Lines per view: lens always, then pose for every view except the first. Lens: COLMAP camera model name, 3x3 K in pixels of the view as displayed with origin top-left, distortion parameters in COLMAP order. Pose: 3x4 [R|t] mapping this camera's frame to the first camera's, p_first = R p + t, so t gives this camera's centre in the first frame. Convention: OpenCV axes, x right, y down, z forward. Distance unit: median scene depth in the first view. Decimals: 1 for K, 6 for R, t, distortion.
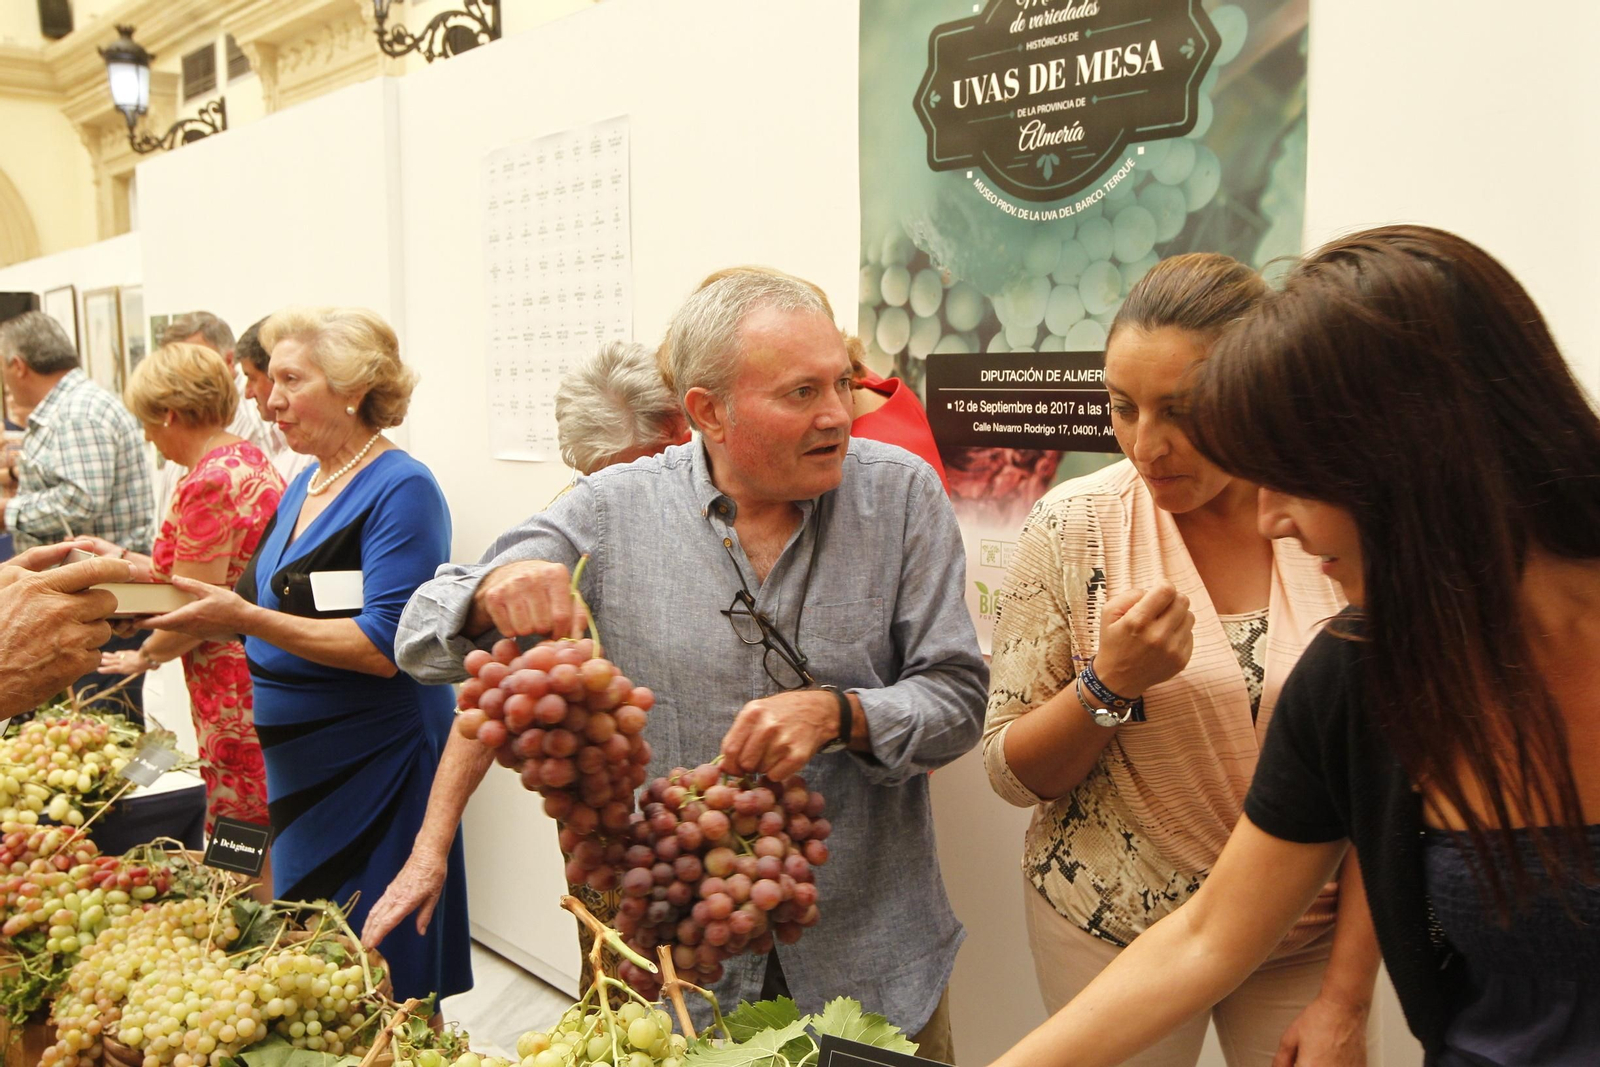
lens RADIAL K [[1465.2, 0, 800.0], [0, 1465.2, 533.5], [0, 0, 1]] dist [-0.020455, 0.030149]
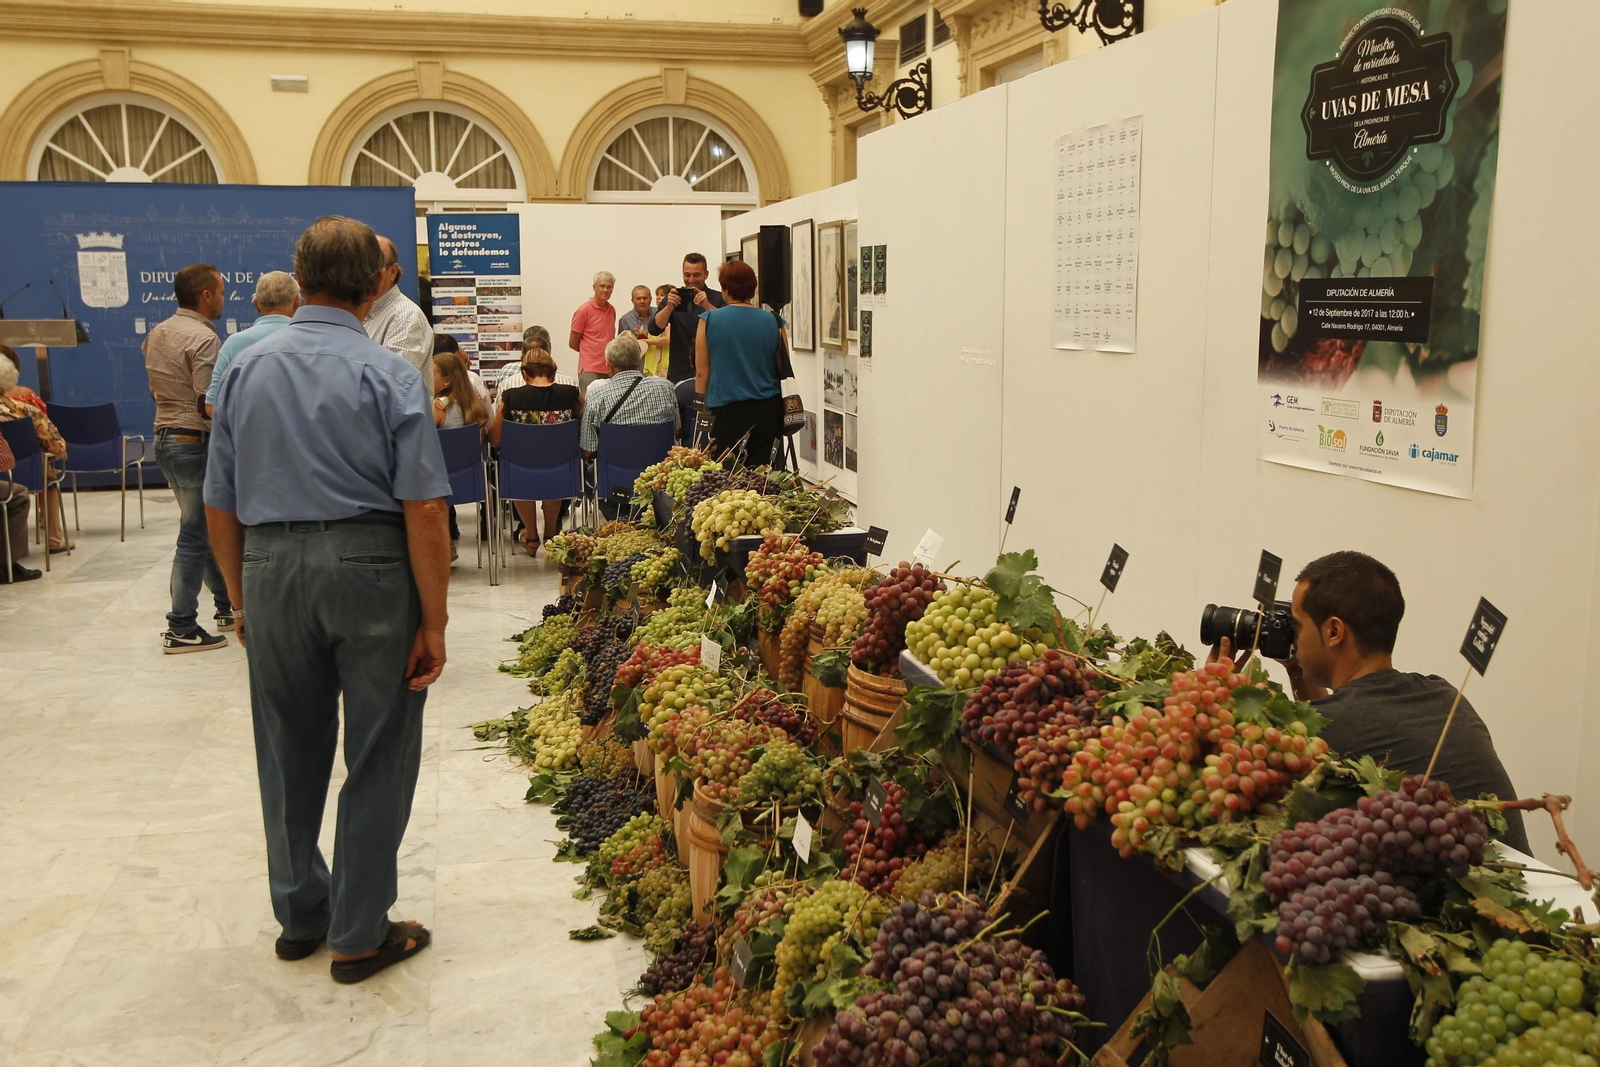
lens RADIAL K [[1447.1, 0, 799.4], [0, 1447.1, 544.1], [0, 0, 1]] dist [-0.052855, 0.113259]
pose [[0.893200, 0.076198, -0.443157, 0.327791], [-0.045604, 0.995807, 0.079305, 0.065483], [0.447341, -0.050626, 0.892929, -0.656965]]
